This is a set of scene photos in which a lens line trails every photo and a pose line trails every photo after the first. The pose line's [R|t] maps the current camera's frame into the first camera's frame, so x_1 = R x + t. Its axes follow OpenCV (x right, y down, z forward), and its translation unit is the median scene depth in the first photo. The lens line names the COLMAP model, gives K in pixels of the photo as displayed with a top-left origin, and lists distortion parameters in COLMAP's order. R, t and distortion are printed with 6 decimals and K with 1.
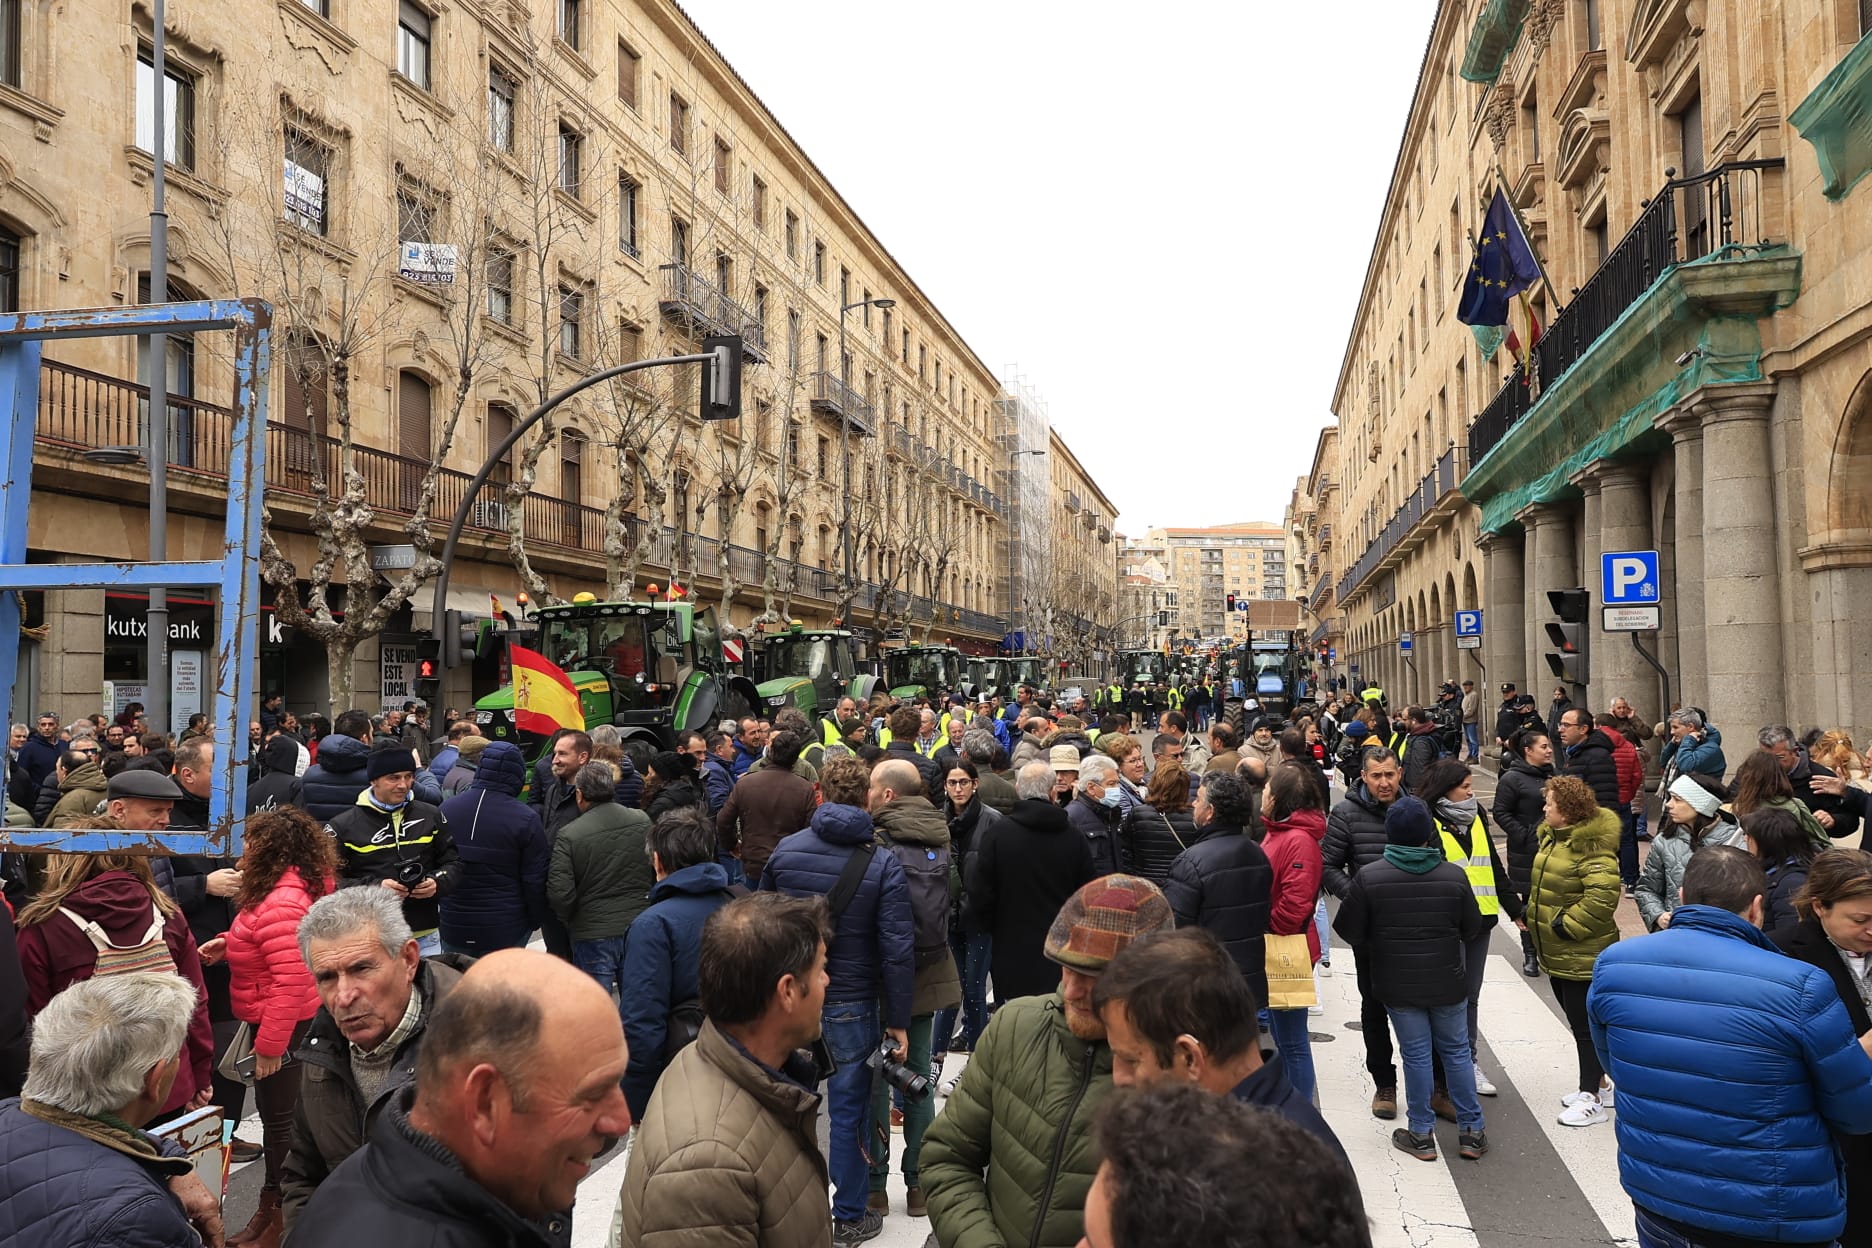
lens RADIAL K [[1386.0, 0, 937.4], [0, 1386.0, 626.6], [0, 0, 1]] dist [-0.007178, -0.001863]
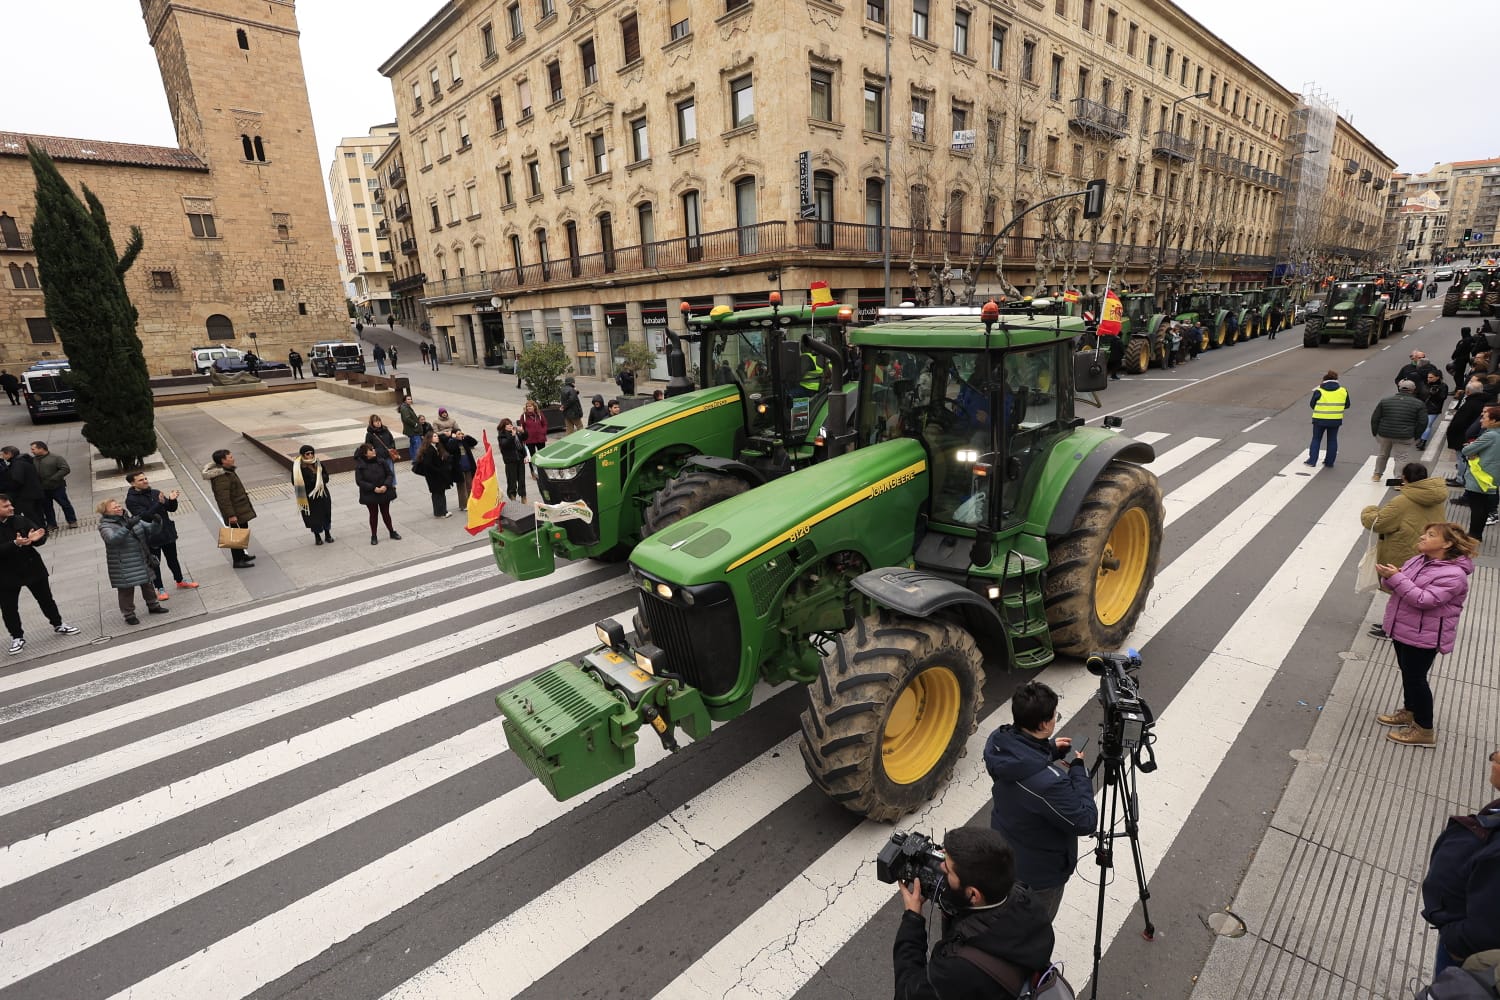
lens RADIAL K [[688.8, 0, 751.0], [0, 688.8, 496.4], [0, 0, 1]] dist [-0.001948, -0.000305]
pose [[0.829008, 0.127286, -0.544559, 0.023787], [0.054259, 0.950852, 0.304855, -0.033390], [0.556599, -0.282274, 0.781357, -0.148764]]
